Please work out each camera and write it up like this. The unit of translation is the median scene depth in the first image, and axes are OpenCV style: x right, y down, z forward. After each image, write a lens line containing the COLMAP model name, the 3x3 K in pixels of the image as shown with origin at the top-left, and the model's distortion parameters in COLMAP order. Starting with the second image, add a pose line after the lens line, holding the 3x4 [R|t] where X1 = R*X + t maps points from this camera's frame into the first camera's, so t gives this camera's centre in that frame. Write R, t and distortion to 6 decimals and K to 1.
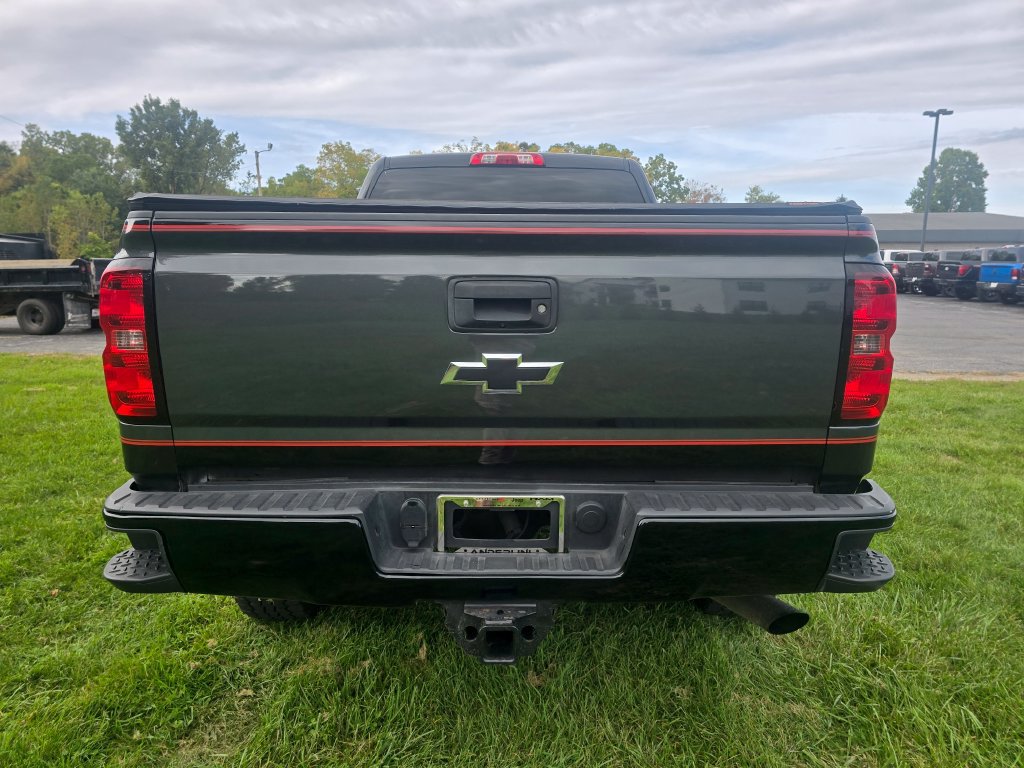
lens RADIAL K [[706.6, 0, 516.3], [0, 706.6, 386.2], [0, 0, 1]] dist [0.038269, -0.044053]
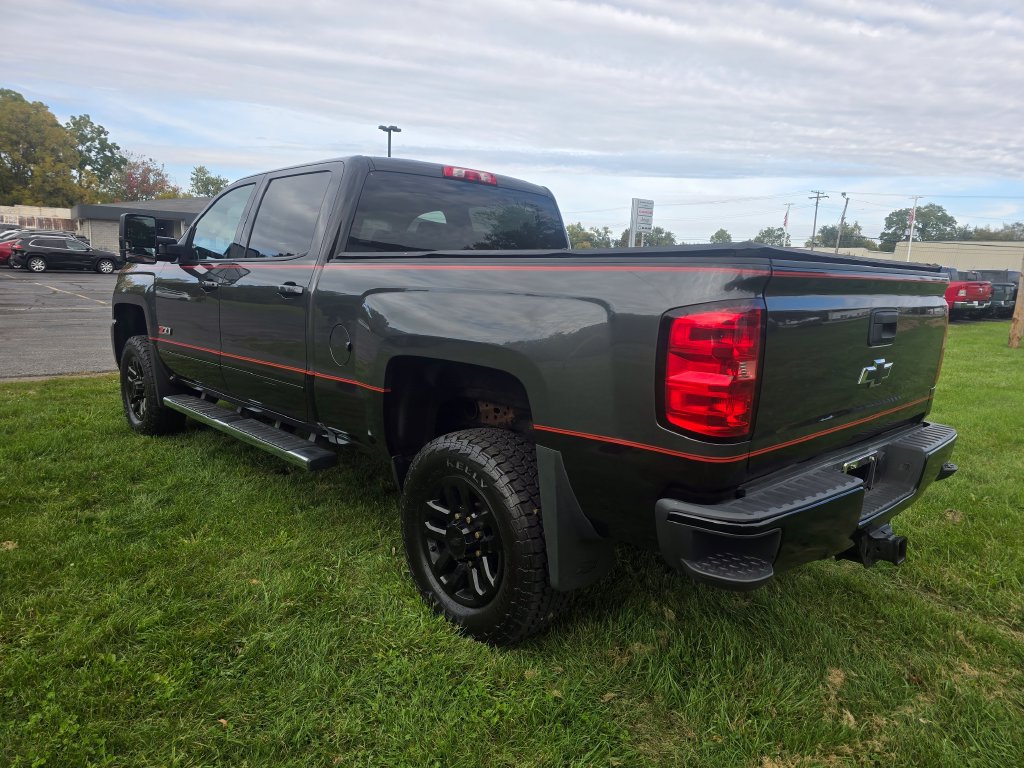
lens RADIAL K [[706.6, 0, 513.4], [0, 706.6, 375.2], [0, 0, 1]] dist [0.038269, -0.044053]
pose [[0.691775, -0.085032, 0.717089, -0.085617], [0.077176, 0.996061, 0.043661, -0.007232], [-0.717977, 0.025139, 0.695613, 0.025896]]
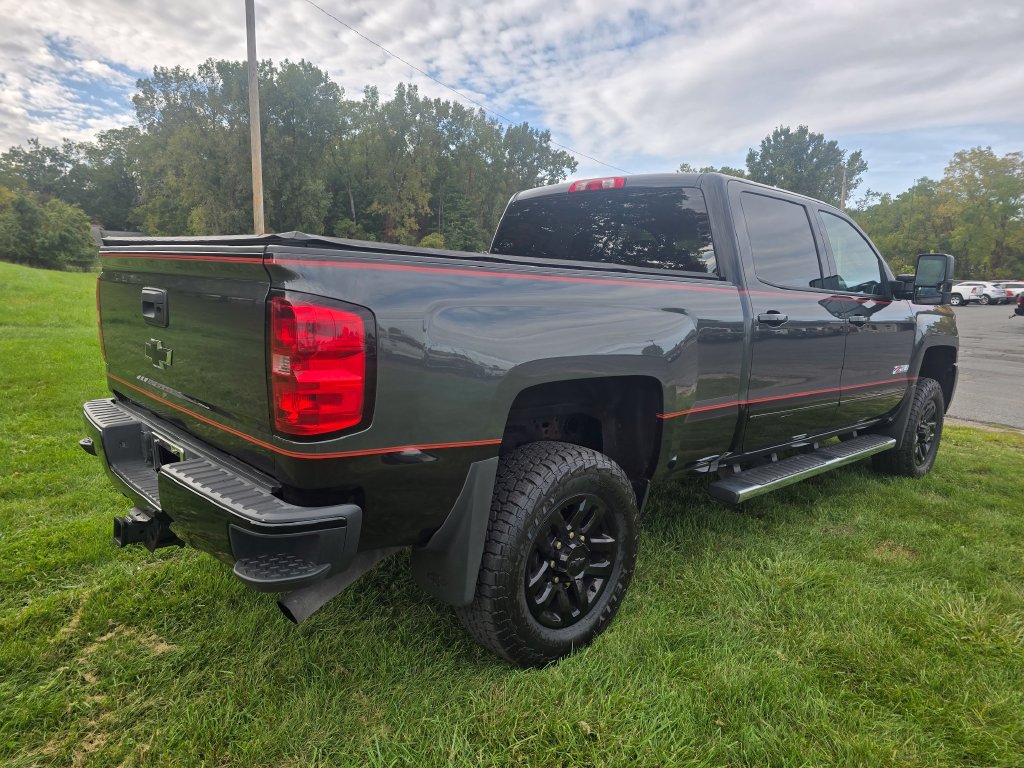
lens RADIAL K [[706.6, 0, 516.6], [0, 706.6, 387.5], [0, 0, 1]] dist [0.038269, -0.044053]
pose [[0.673336, 0.126699, -0.728399, 0.068416], [-0.145902, 0.988604, 0.037086, -0.004626], [0.724797, 0.081304, 0.684148, 0.026378]]
